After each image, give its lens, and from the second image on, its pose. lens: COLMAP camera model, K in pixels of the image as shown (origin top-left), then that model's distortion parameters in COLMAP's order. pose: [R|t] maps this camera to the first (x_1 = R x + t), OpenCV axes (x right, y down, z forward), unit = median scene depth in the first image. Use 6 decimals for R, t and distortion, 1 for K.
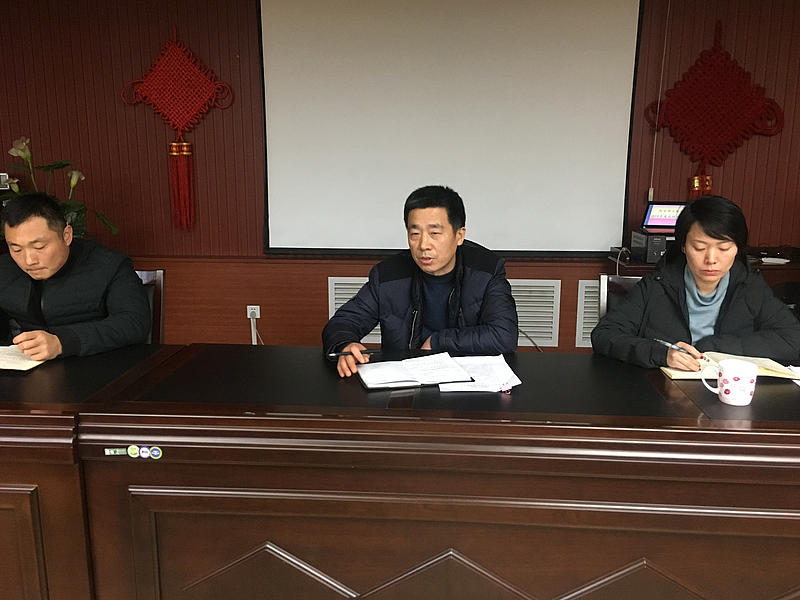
lens RADIAL K [[723.5, 0, 403.8], [0, 723.5, 302.6], [0, 0, 1]] dist [0.064993, -0.063245]
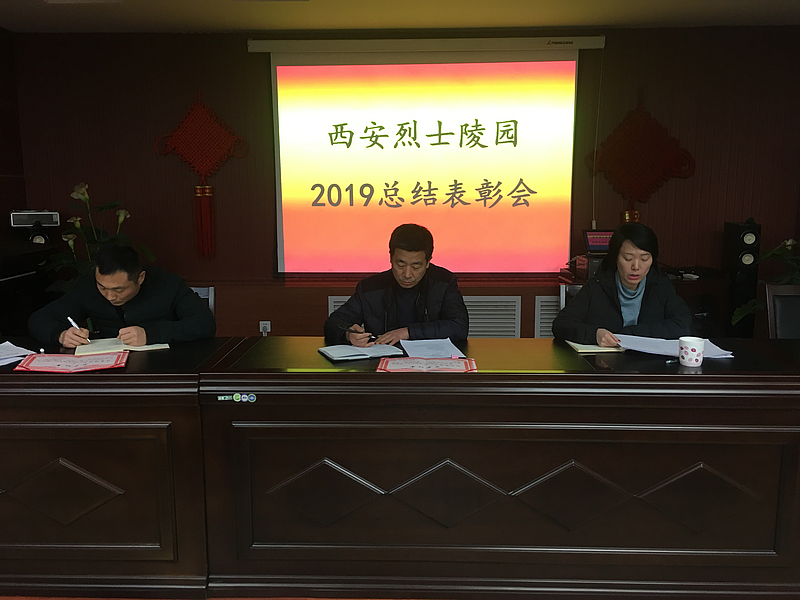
lens RADIAL K [[699.7, 0, 406.5], [0, 699.7, 301.1], [0, 0, 1]] dist [0.087917, -0.113718]
pose [[0.998859, -0.013004, 0.045951, -0.030063], [0.014995, 0.998951, -0.043258, 0.026025], [-0.045341, 0.043898, 0.998007, -0.170260]]
